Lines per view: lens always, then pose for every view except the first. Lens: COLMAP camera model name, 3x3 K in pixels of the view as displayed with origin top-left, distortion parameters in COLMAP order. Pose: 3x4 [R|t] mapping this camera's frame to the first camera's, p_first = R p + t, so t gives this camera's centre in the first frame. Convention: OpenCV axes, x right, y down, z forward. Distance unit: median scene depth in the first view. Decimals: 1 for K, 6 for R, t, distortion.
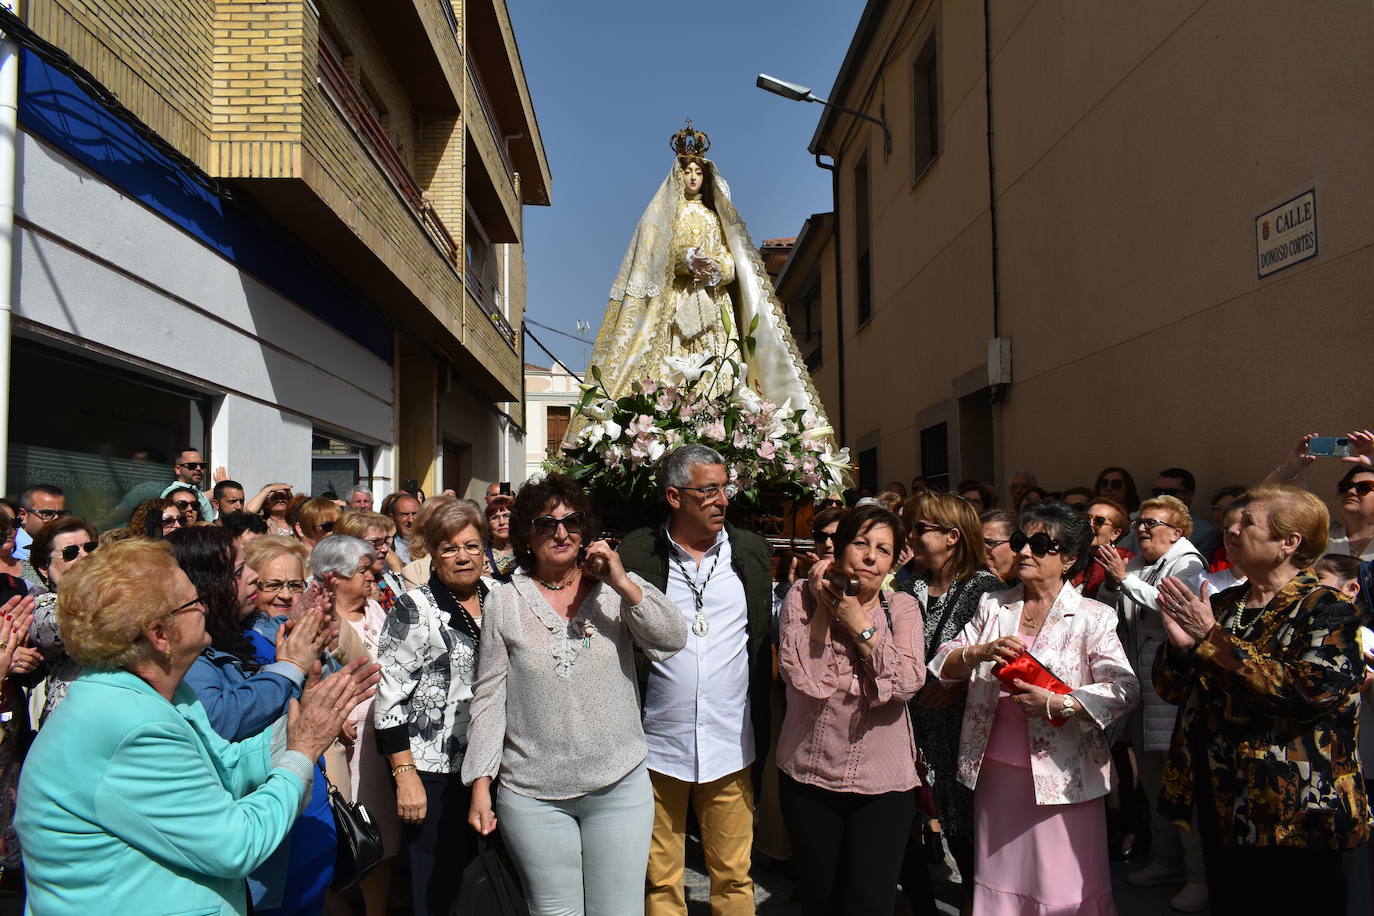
lens RADIAL K [[1061.1, 0, 687.6], [0, 1061.1, 458.7], [0, 0, 1]] dist [-0.031784, 0.007678]
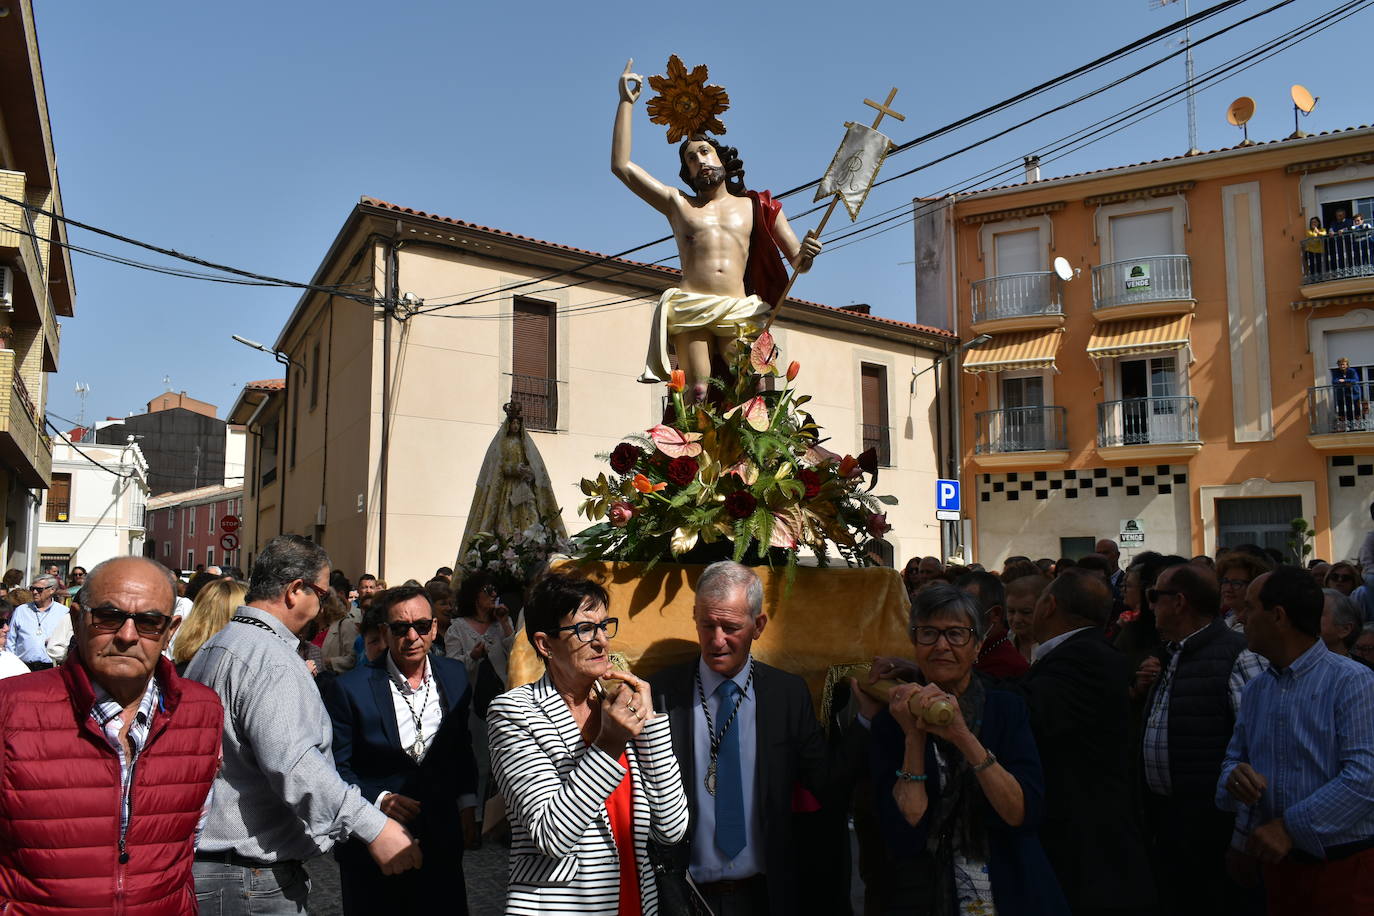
lens RADIAL K [[1196.3, 0, 692.0], [0, 1196.3, 457.2], [0, 0, 1]] dist [-0.047613, 0.016771]
pose [[0.918929, 0.058159, 0.390112, 0.006152], [-0.039910, 0.997703, -0.054731, -0.061072], [-0.392399, 0.034725, 0.919139, -0.980727]]
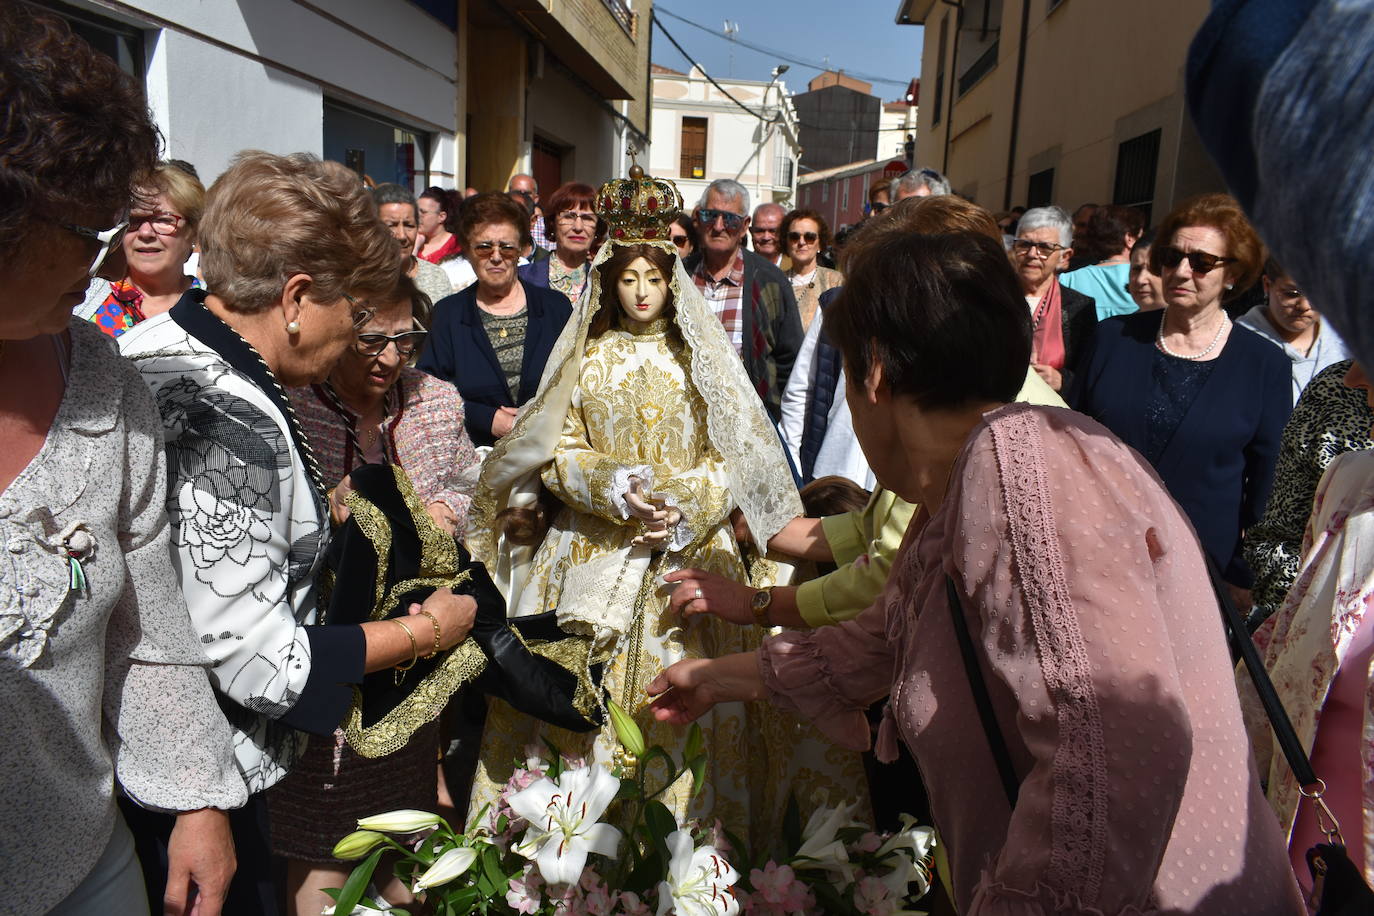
lens RADIAL K [[1061.1, 0, 684.1], [0, 1061.1, 463.2], [0, 0, 1]] dist [-0.031784, 0.007678]
pose [[0.988548, 0.084231, -0.125213, 0.019771], [-0.049765, 0.965275, 0.256453, 0.012911], [0.142466, -0.247284, 0.958412, 0.138248]]
